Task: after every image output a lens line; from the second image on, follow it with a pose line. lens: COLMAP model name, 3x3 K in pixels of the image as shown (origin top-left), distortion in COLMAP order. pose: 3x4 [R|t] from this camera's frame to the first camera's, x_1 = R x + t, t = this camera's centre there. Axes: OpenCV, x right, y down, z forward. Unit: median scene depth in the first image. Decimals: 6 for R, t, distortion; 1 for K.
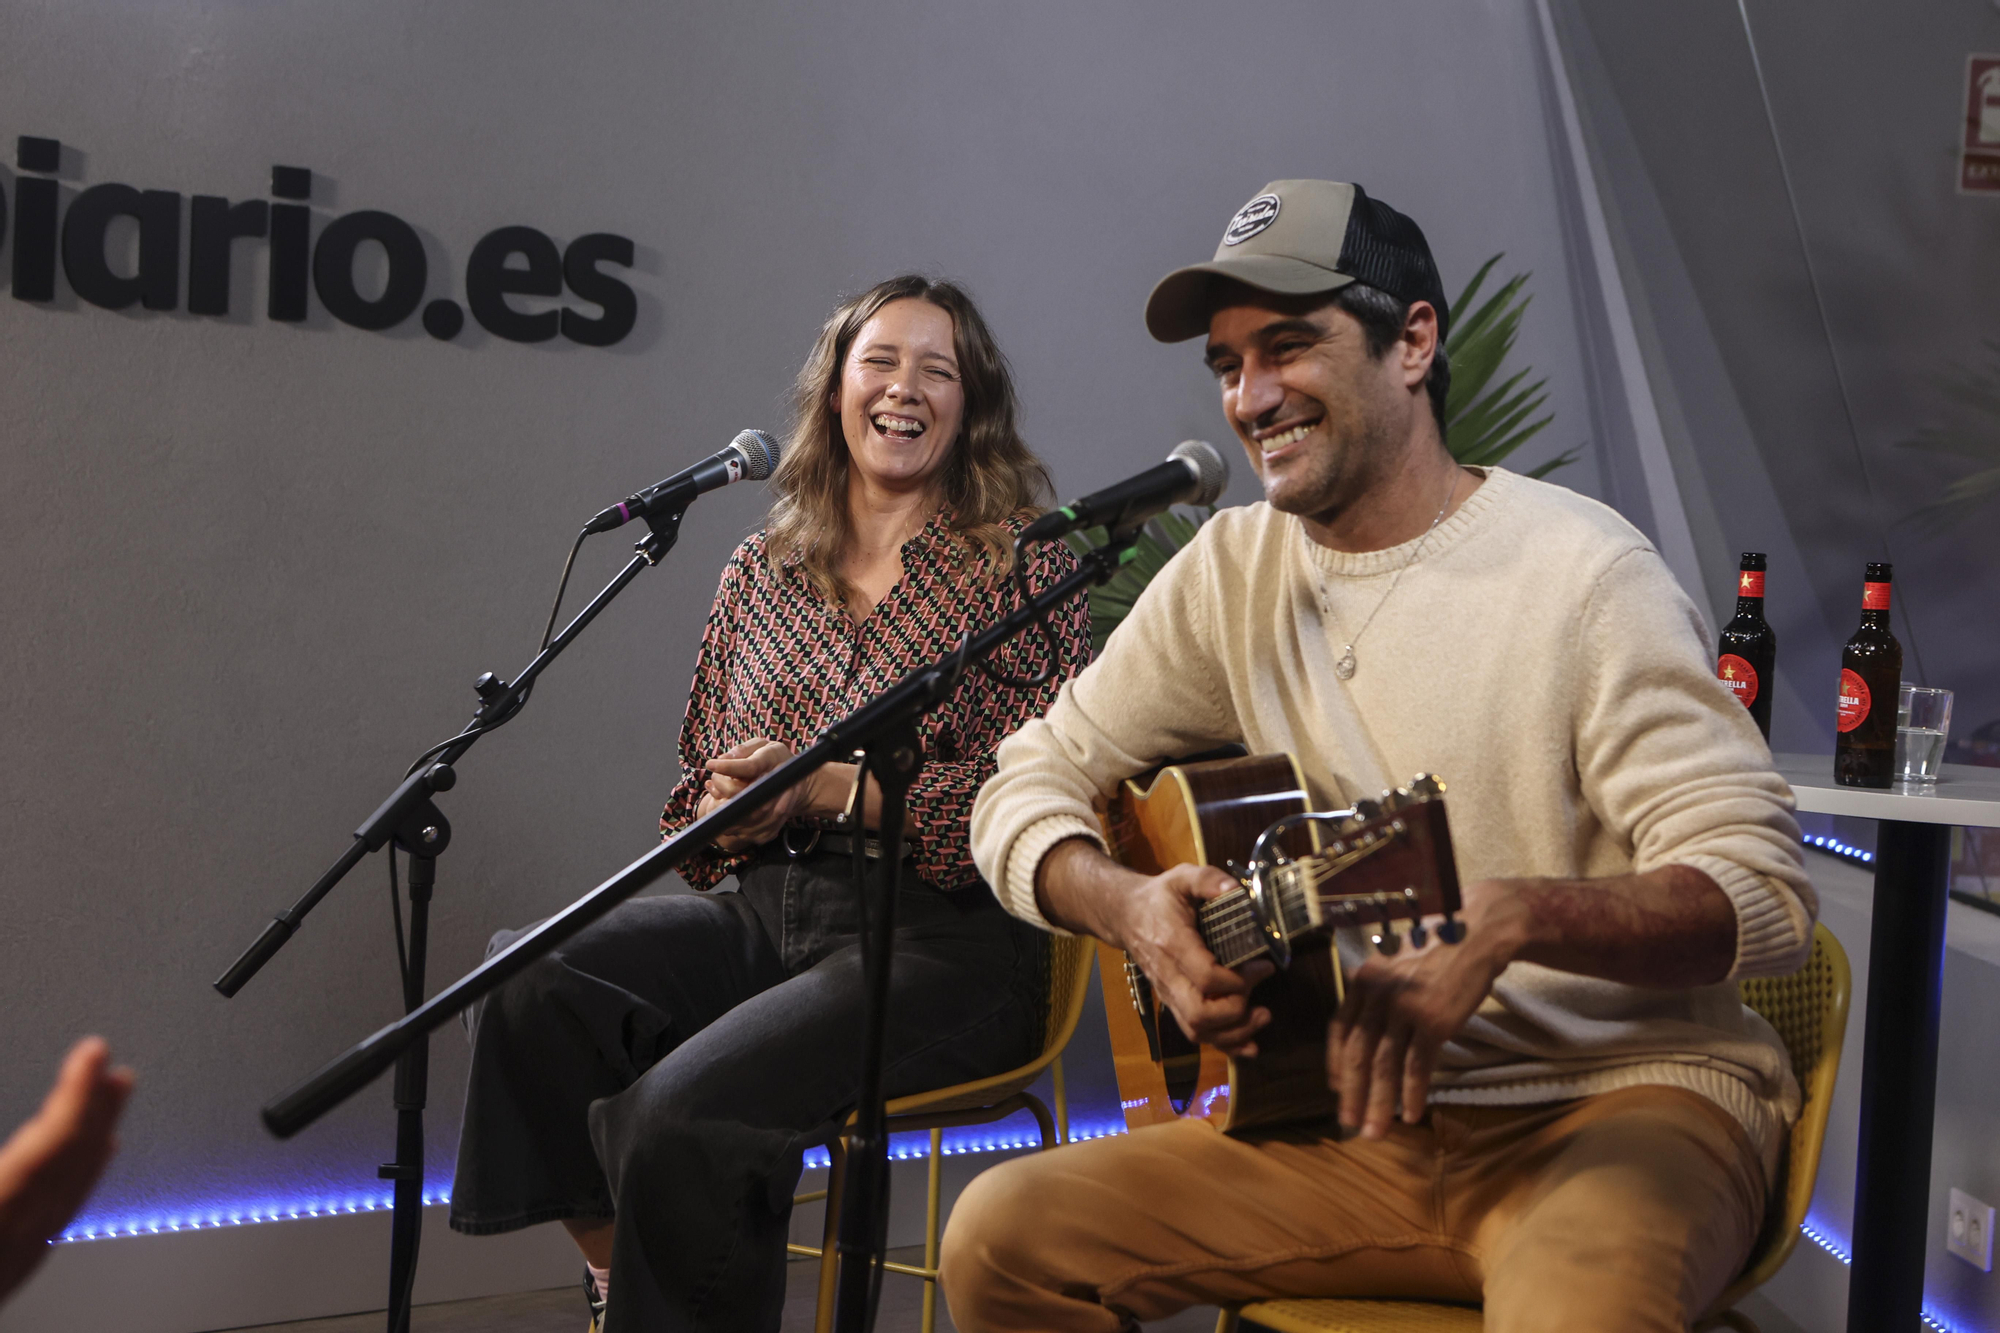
lens RADIAL K [[3417.6, 0, 1038.2], [0, 3417.6, 643.6], [0, 0, 1]] dist [0.149416, 0.000000]
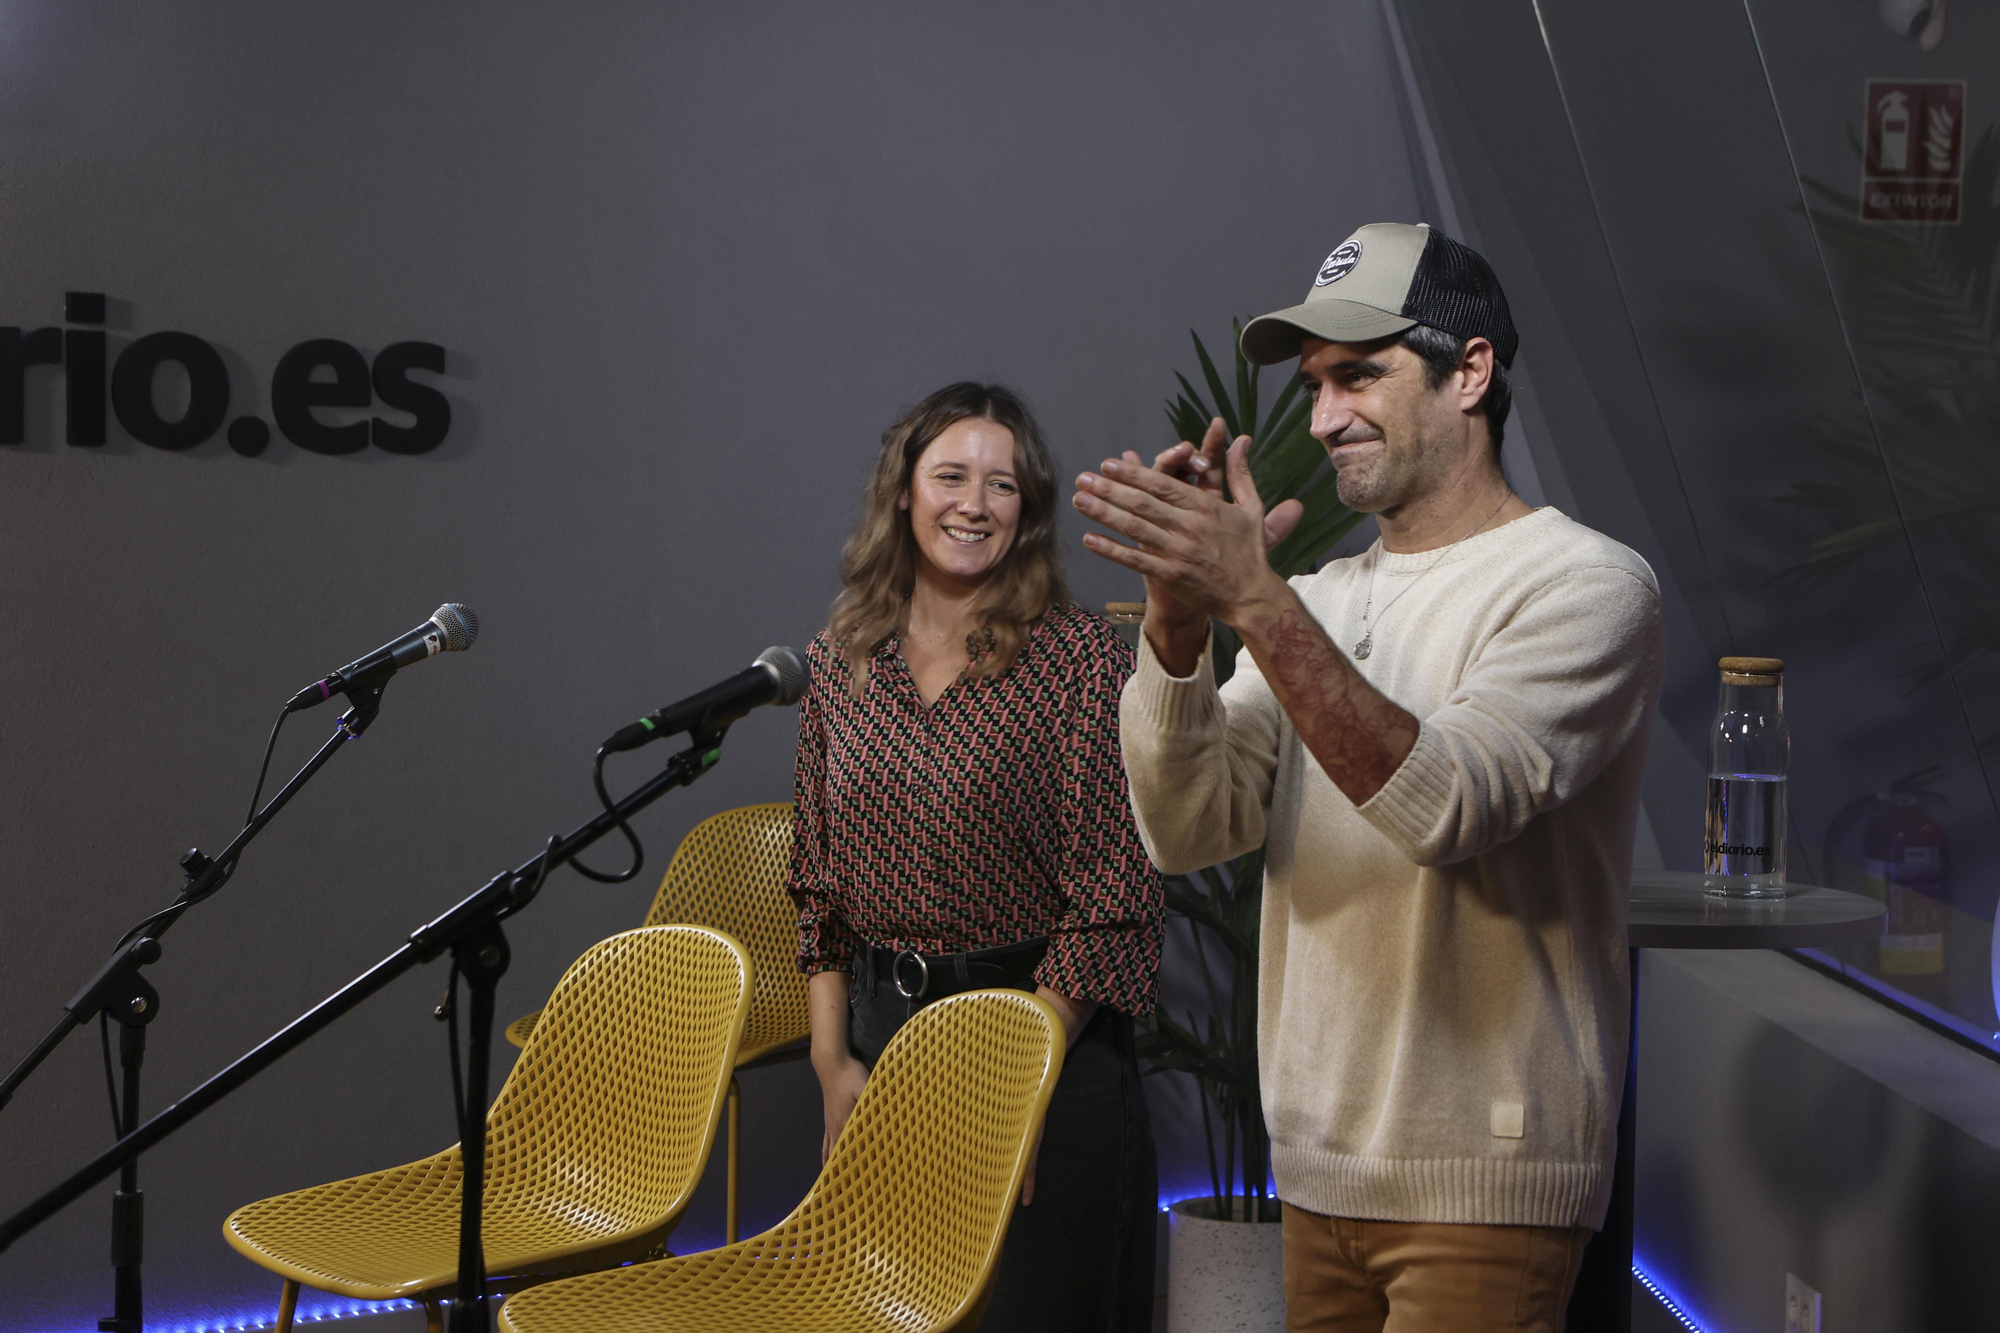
lens RADIAL K [[3678.5, 0, 1011.4], [0, 3678.5, 670.7], [0, 0, 1]] dist [0.190768, 0.000000]
pose [[0.999549, -0.029942, -0.002370, 0.087229], [0.029938, 0.999551, -0.001565, -0.033550], [0.002416, 0.001493, 0.999996, -0.131074]]
